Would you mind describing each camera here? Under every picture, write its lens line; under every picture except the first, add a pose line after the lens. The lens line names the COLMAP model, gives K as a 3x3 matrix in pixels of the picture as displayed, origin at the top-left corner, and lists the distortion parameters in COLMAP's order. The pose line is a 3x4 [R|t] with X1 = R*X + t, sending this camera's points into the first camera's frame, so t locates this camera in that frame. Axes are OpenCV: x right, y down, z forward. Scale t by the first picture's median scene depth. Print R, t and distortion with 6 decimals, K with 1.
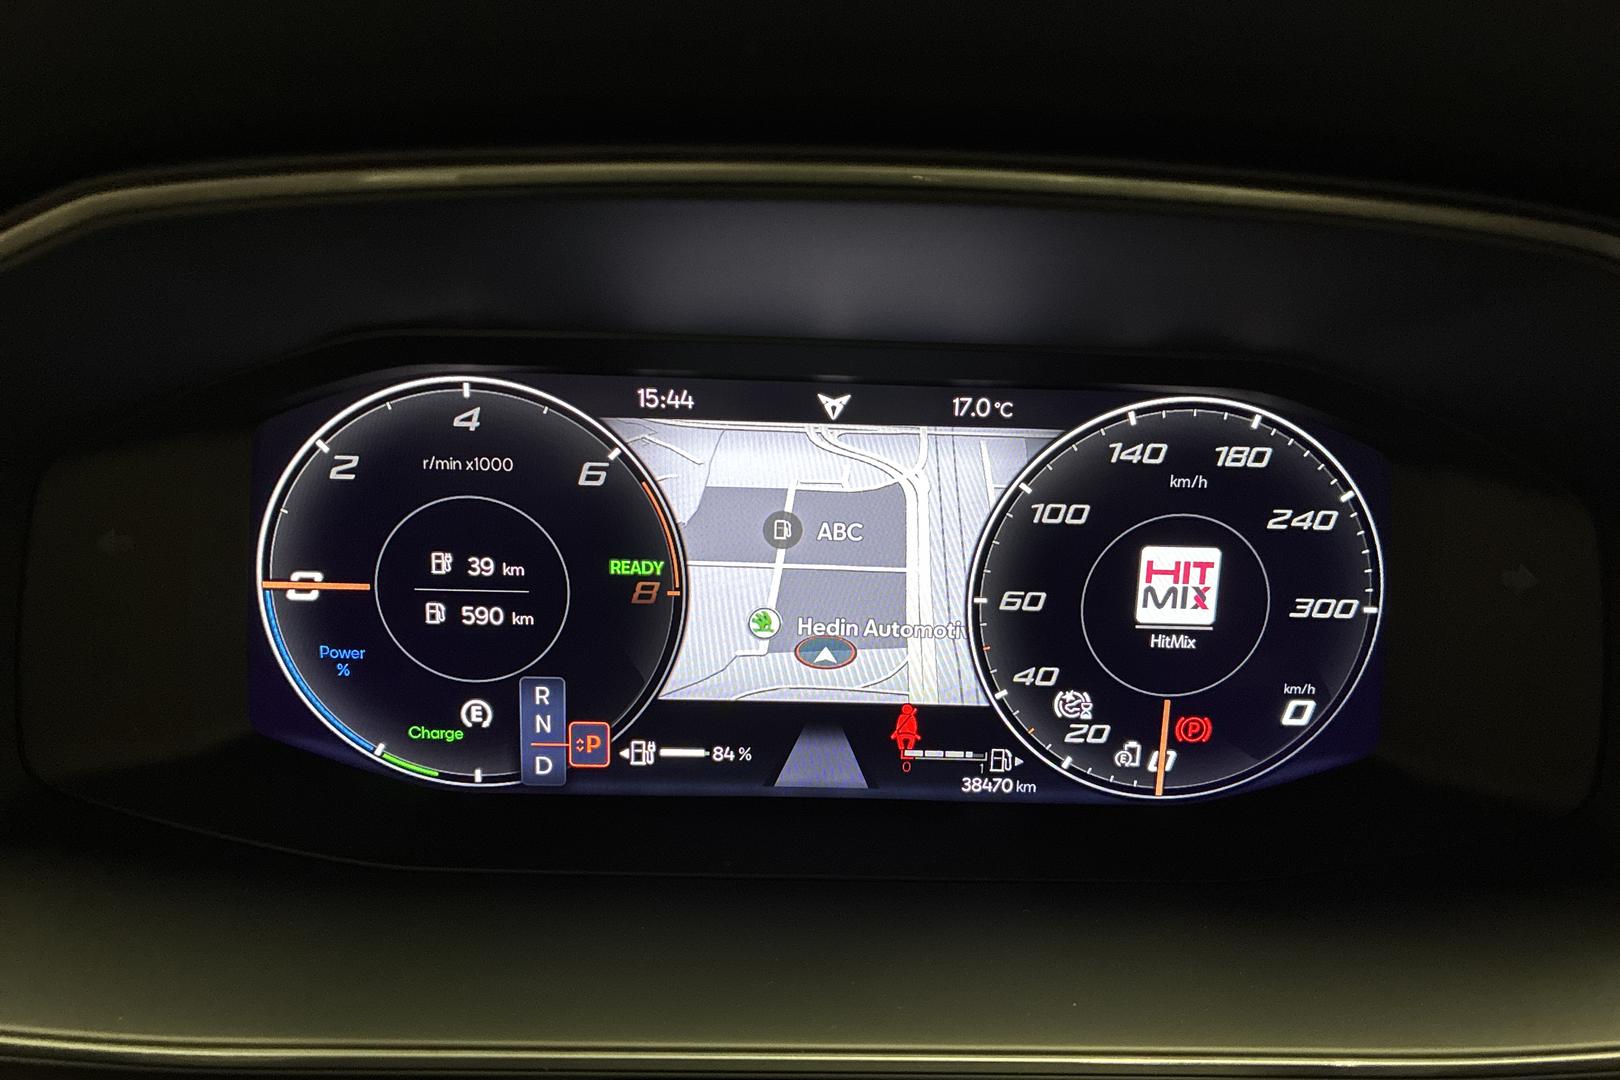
lens RADIAL K [[1232.7, 0, 837.8], [0, 1232.7, 547.3], [0, 0, 1]] dist [0.037774, -0.071686]
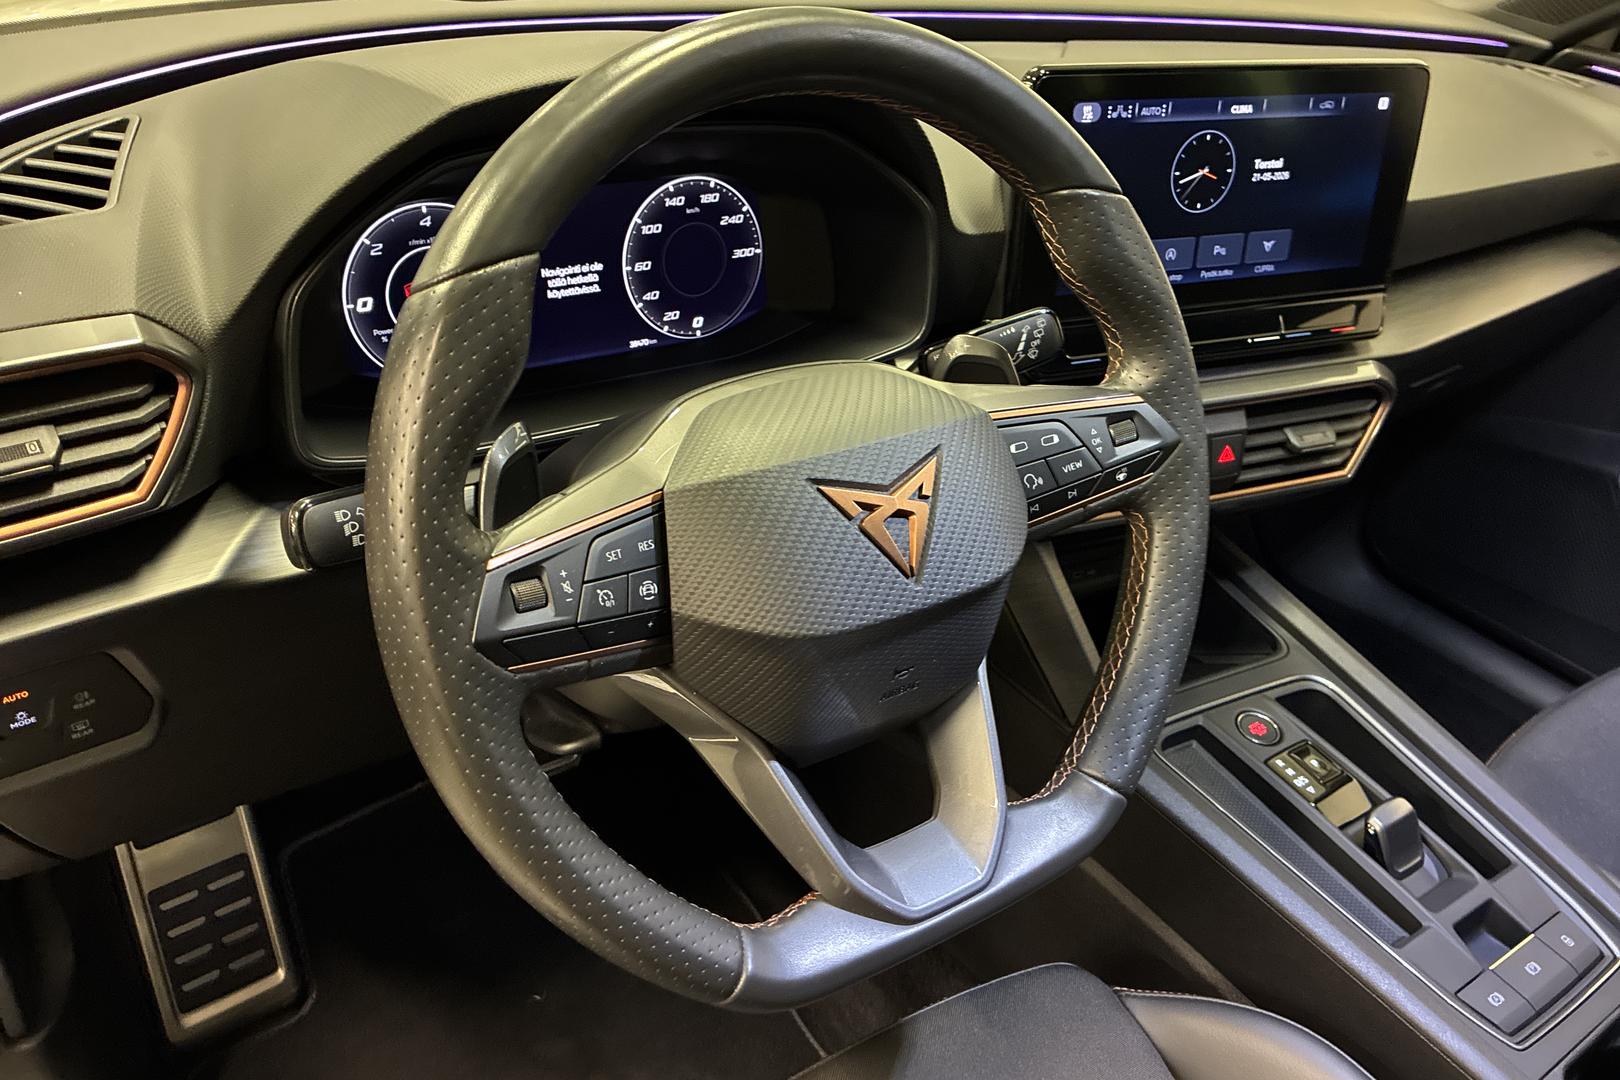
lens RADIAL K [[1232.7, 0, 837.8], [0, 1232.7, 547.3], [0, 0, 1]] dist [0.037774, -0.071686]
pose [[0.823000, -0.263856, 0.503043, -0.976333], [0.143652, 0.953463, 0.265090, -0.022486], [-0.549578, -0.145906, 0.822603, -1.440476]]
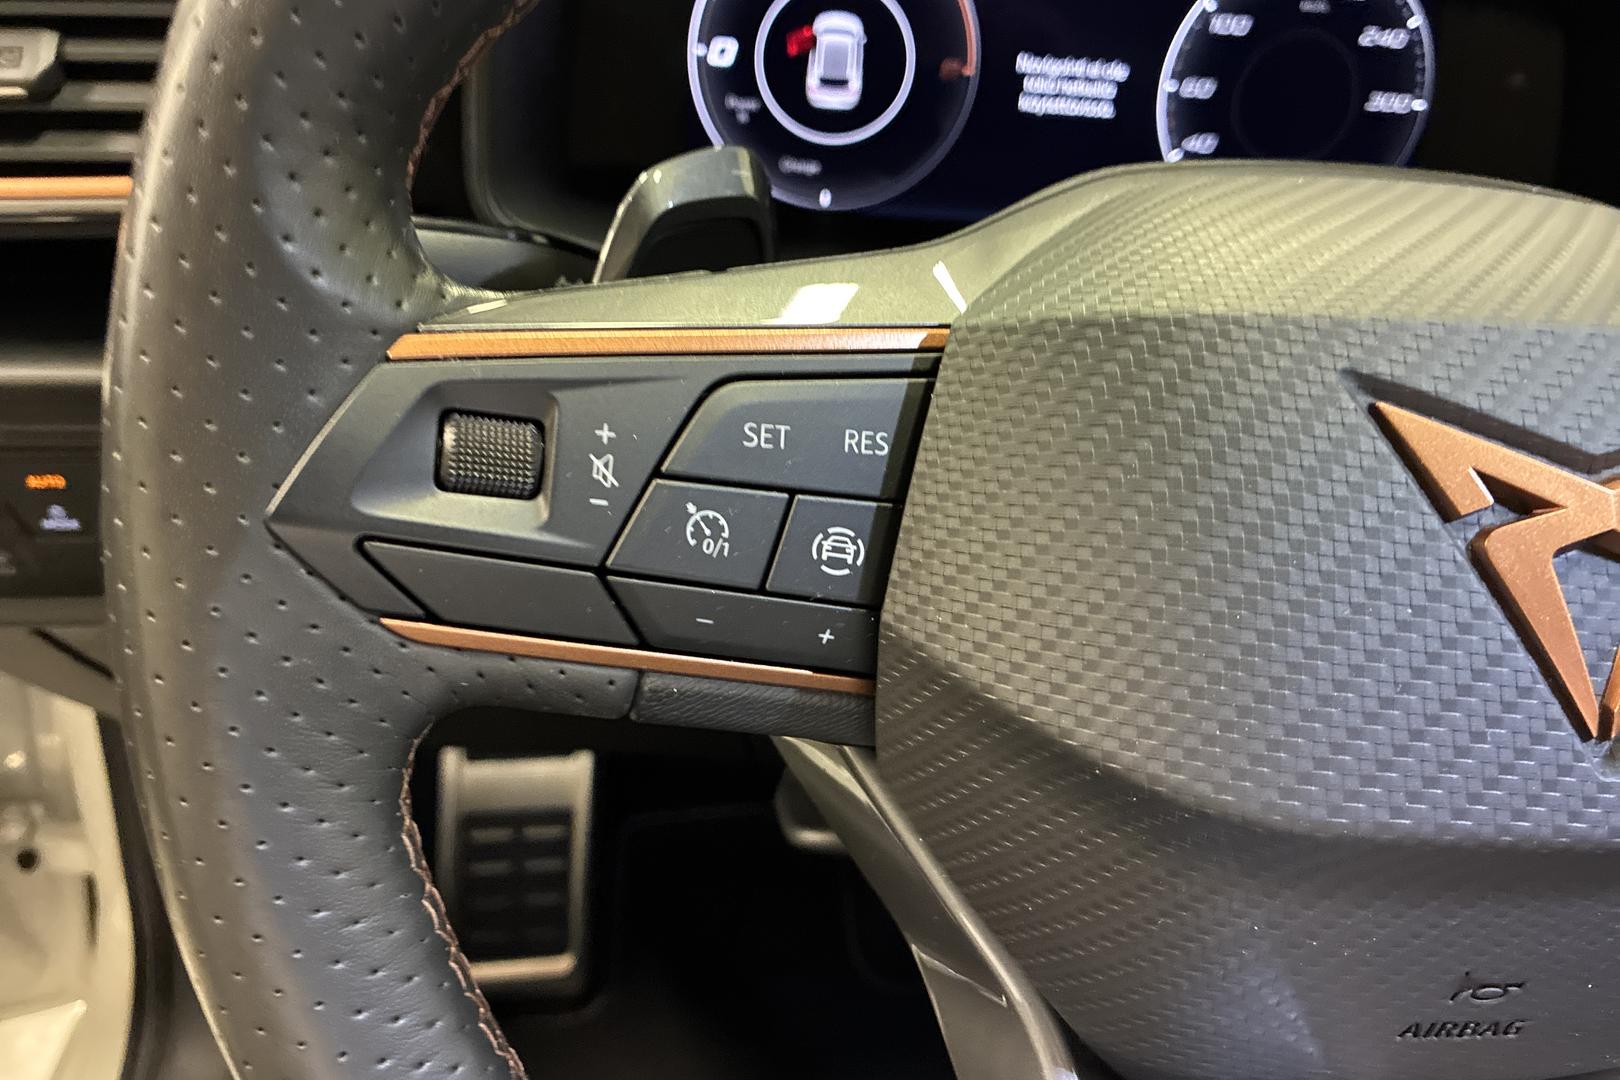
lens RADIAL K [[1232.7, 0, 837.8], [0, 1232.7, 547.3], [0, 0, 1]] dist [0.037774, -0.071686]
pose [[0.997249, 0.012282, 0.073096, -0.391400], [-0.025700, 0.982294, 0.185575, 0.326553], [-0.069522, -0.186943, 0.979908, -0.547512]]
